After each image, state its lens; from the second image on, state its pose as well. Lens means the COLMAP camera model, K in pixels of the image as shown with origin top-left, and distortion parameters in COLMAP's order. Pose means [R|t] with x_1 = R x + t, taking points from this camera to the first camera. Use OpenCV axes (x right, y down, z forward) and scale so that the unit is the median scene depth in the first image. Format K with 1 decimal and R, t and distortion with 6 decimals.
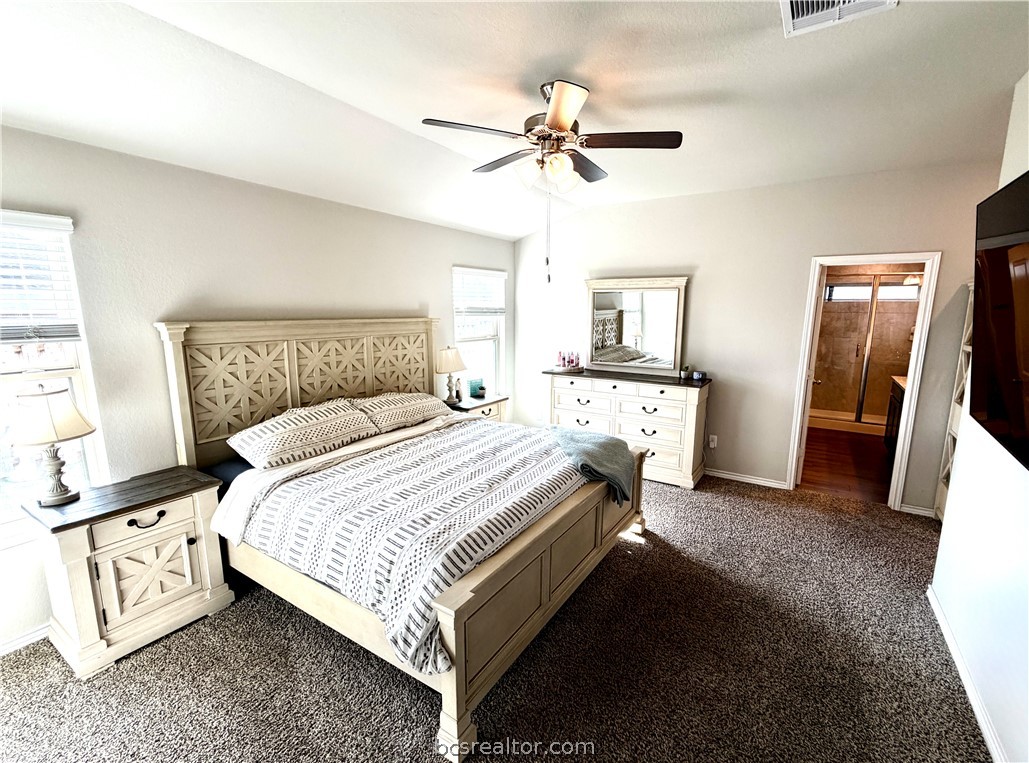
lens RADIAL K [[414.9, 0, 513.1], [0, 414.9, 379.6], [0, 0, 1]] dist [0.002775, -0.000206]
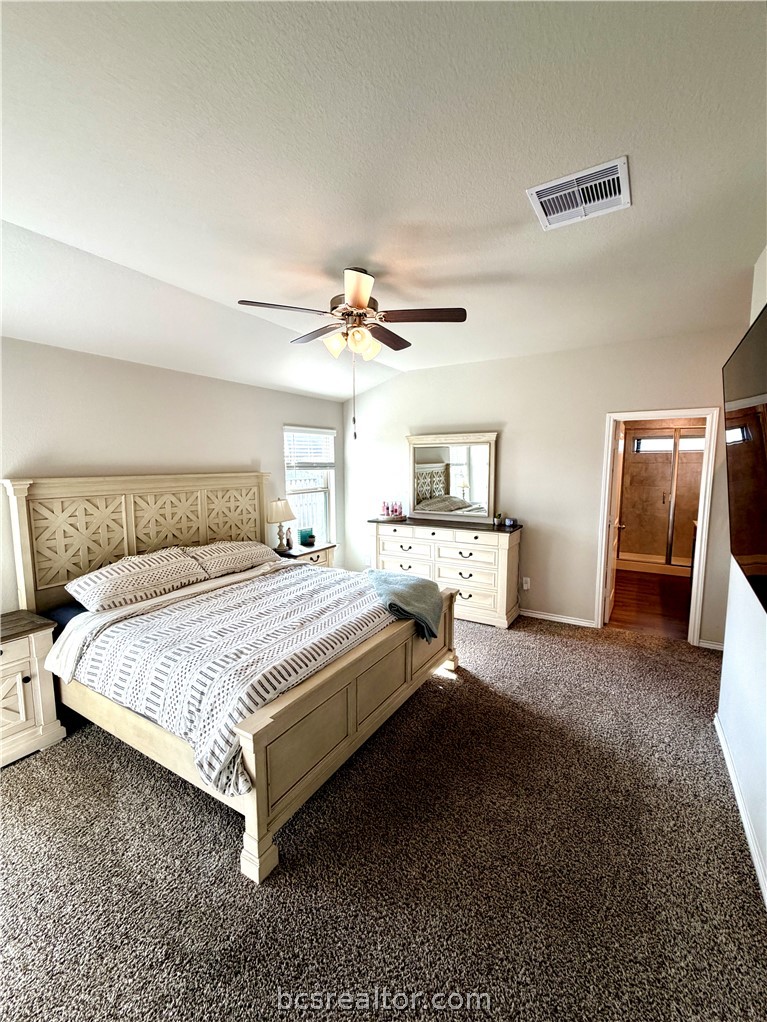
lens RADIAL K [[412.0, 0, 390.9], [0, 412.0, 510.6], [0, 0, 1]] dist [0.002775, -0.000206]
pose [[0.999917, -0.012848, 0.001169, 0.177184], [0.012894, 0.998327, -0.056362, 0.021876], [-0.000443, 0.056372, 0.998410, -0.097970]]
